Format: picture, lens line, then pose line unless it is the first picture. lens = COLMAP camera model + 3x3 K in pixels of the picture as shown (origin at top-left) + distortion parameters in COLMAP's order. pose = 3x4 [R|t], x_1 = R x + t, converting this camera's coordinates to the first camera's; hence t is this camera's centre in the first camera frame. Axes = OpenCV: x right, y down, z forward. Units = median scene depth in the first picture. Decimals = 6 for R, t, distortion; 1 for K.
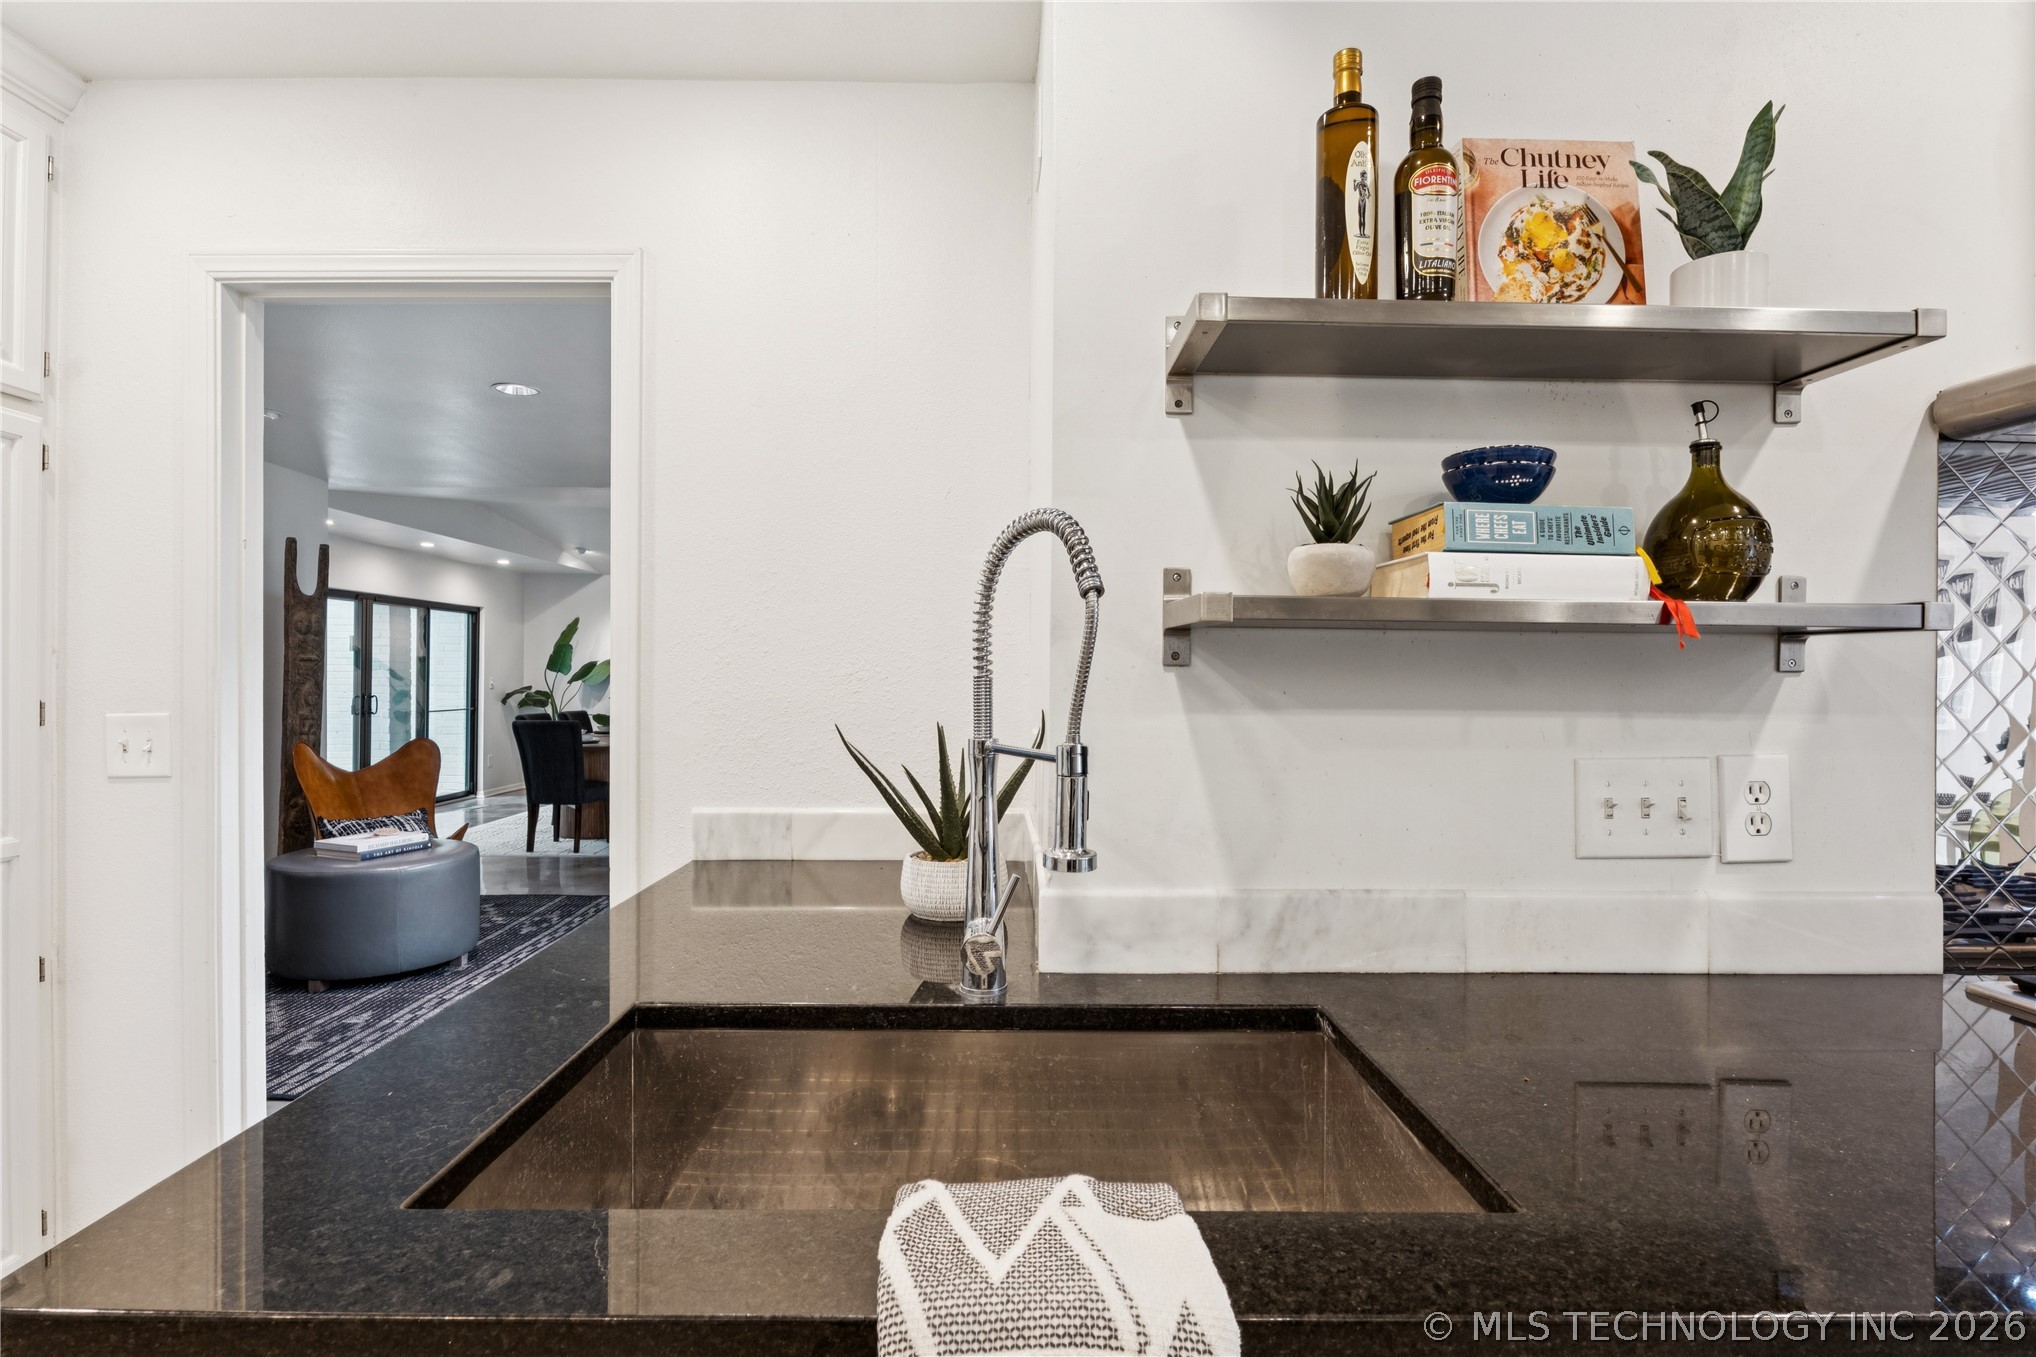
lens RADIAL K [[938.5, 0, 1016.9], [0, 938.5, 675.7], [0, 0, 1]] dist [0.000641, 0.000061]
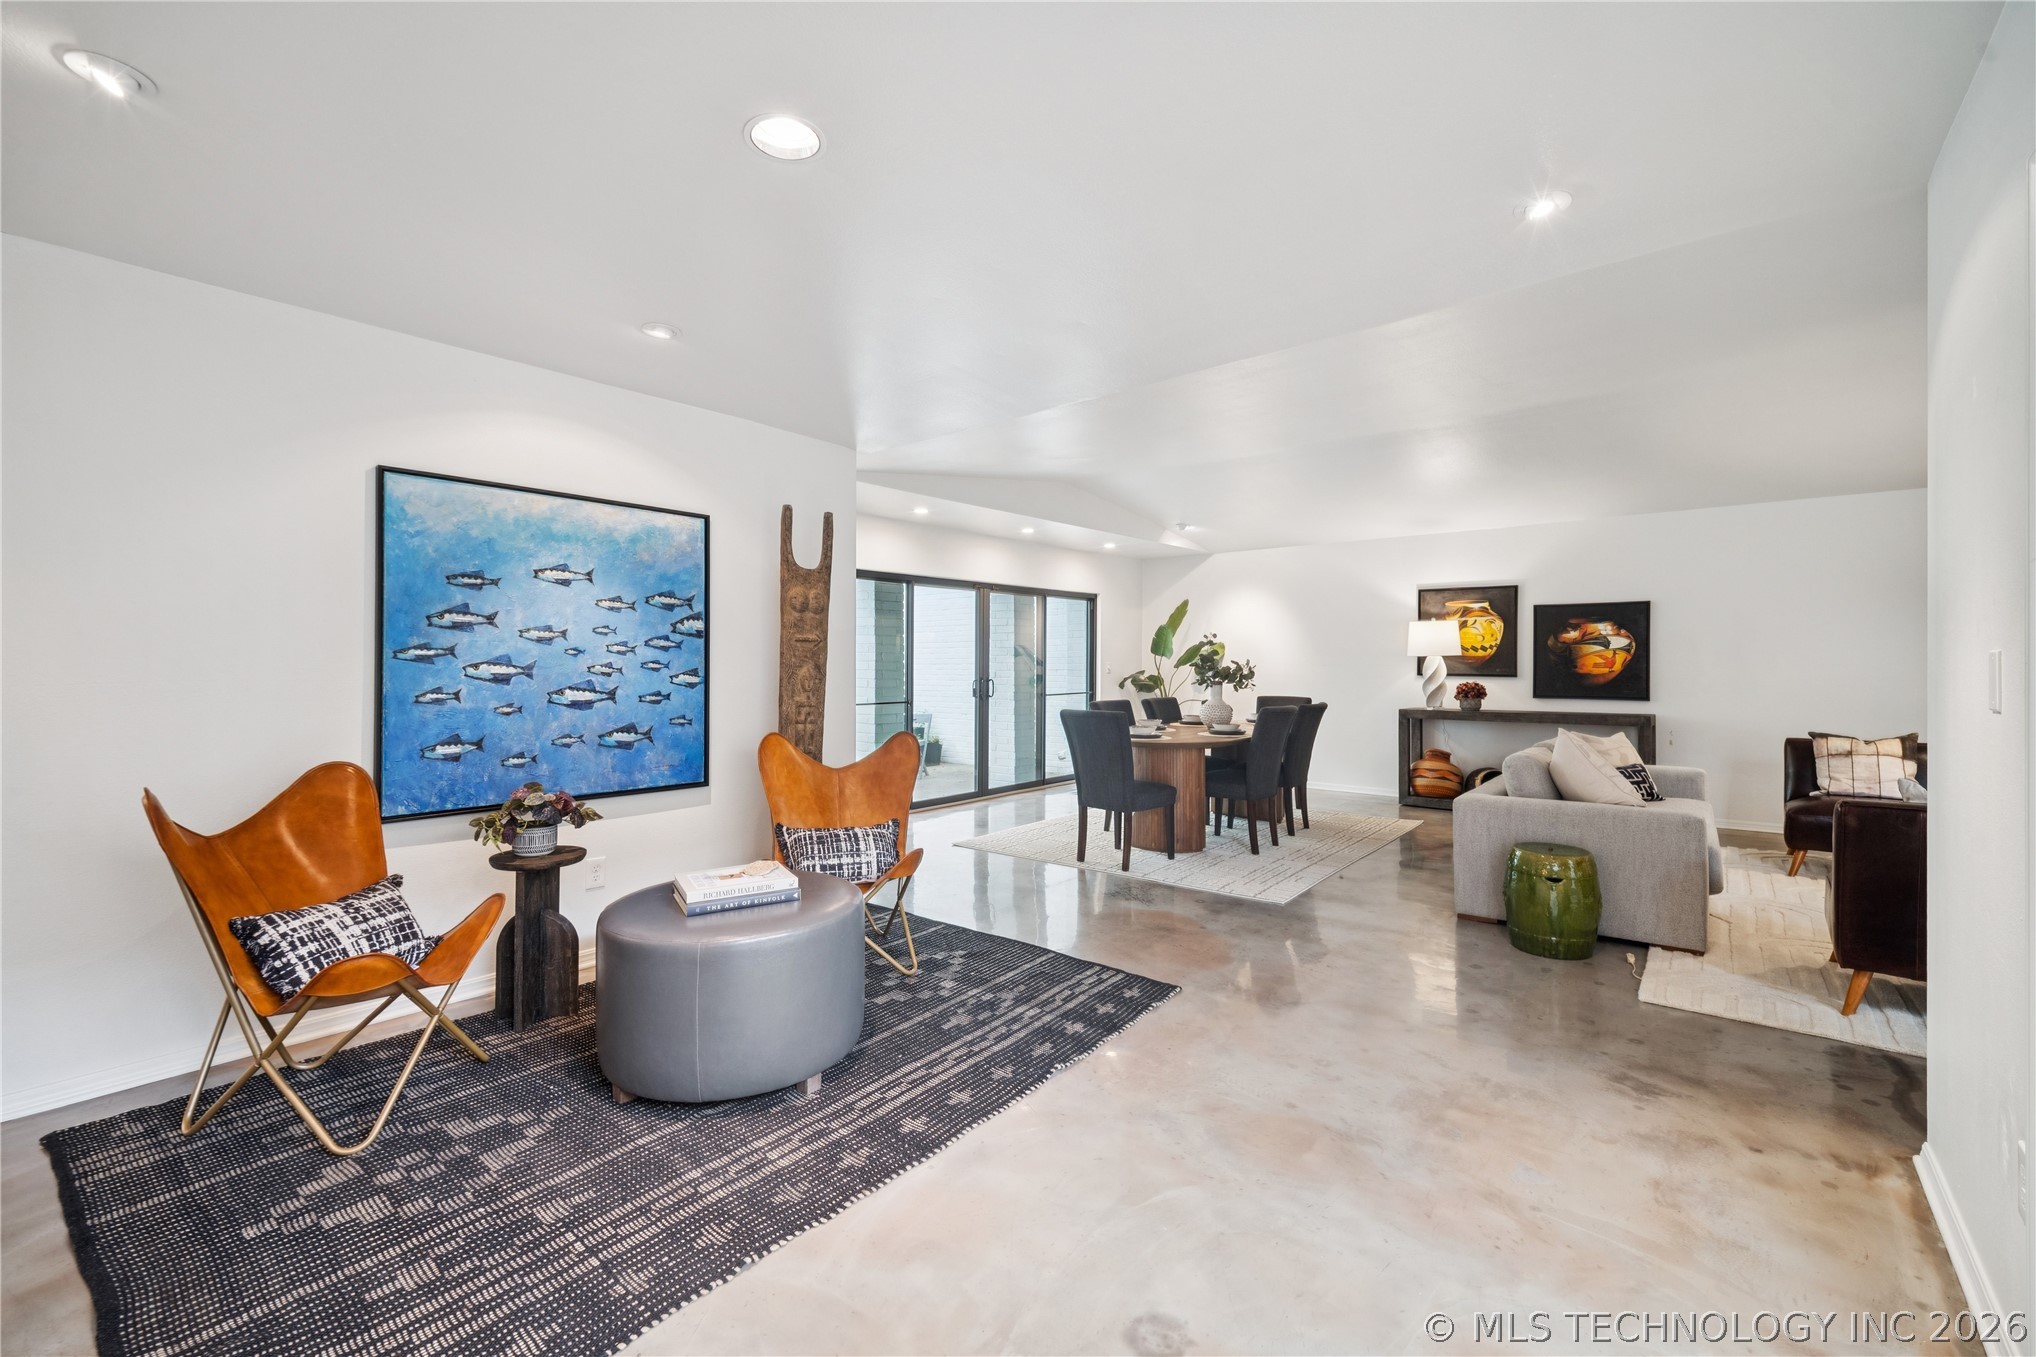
lens RADIAL K [[833.1, 0, 1017.3], [0, 833.1, 660.4], [0, 0, 1]] dist [-0.001990, -0.000438]
pose [[0.751690, -0.007430, -0.659475, -0.074490], [0.005982, 0.999972, -0.004447, 0.006701], [0.659489, -0.000602, 0.751714, 0.521057]]
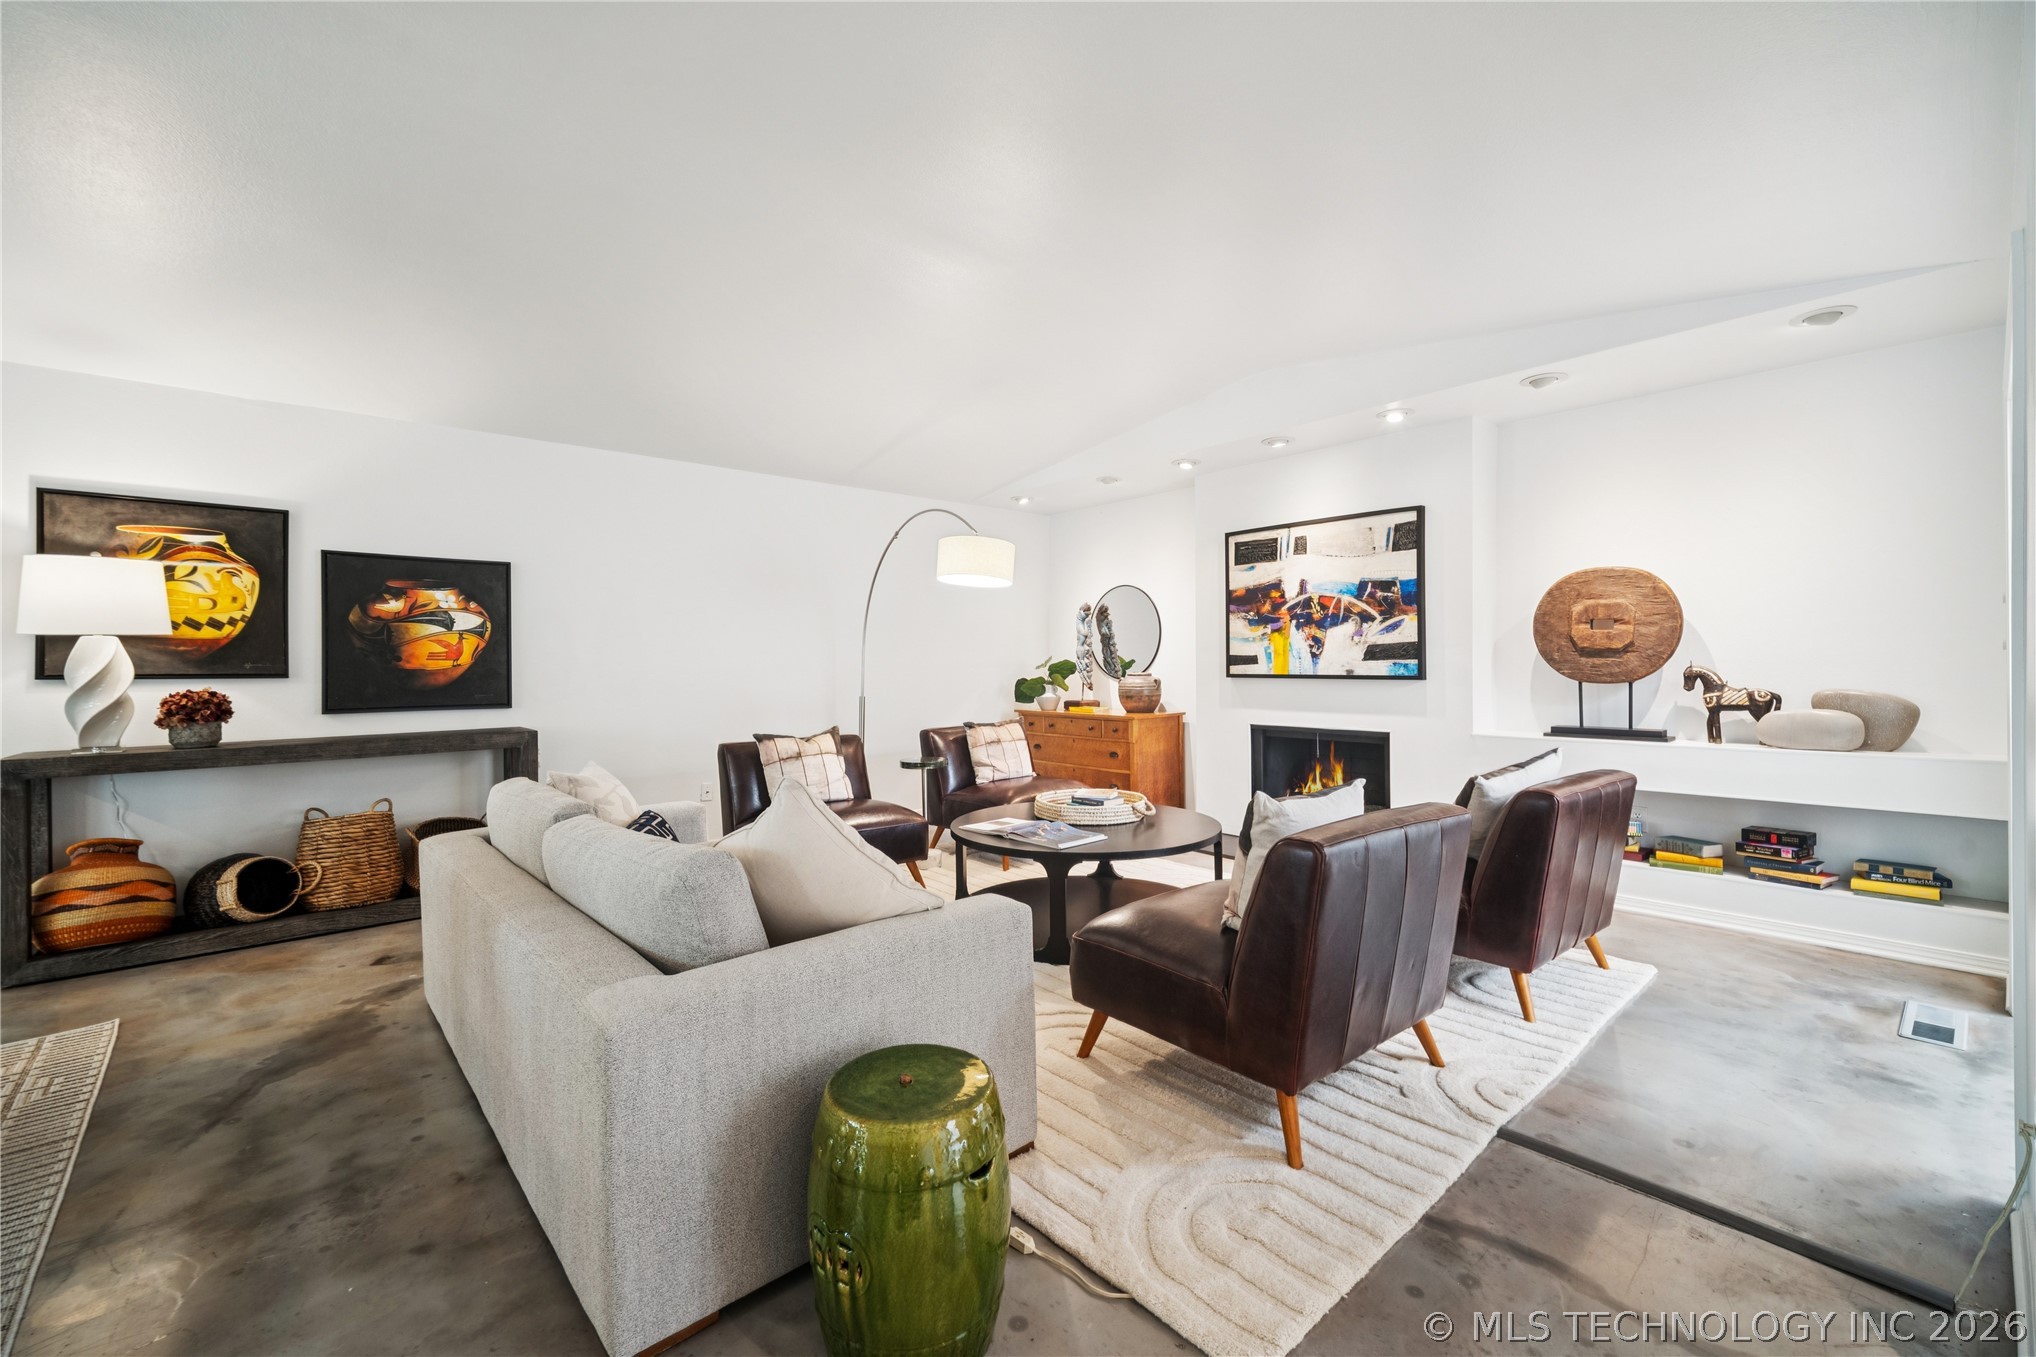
lens RADIAL K [[833.1, 0, 1013.6], [0, 833.1, 665.7], [0, 0, 1]] dist [-0.001990, -0.000438]
pose [[0.756547, -0.014590, 0.653776, -0.270877], [0.007265, 0.999877, 0.013906, 0.013465], [-0.653899, -0.005771, 0.756560, 0.921089]]
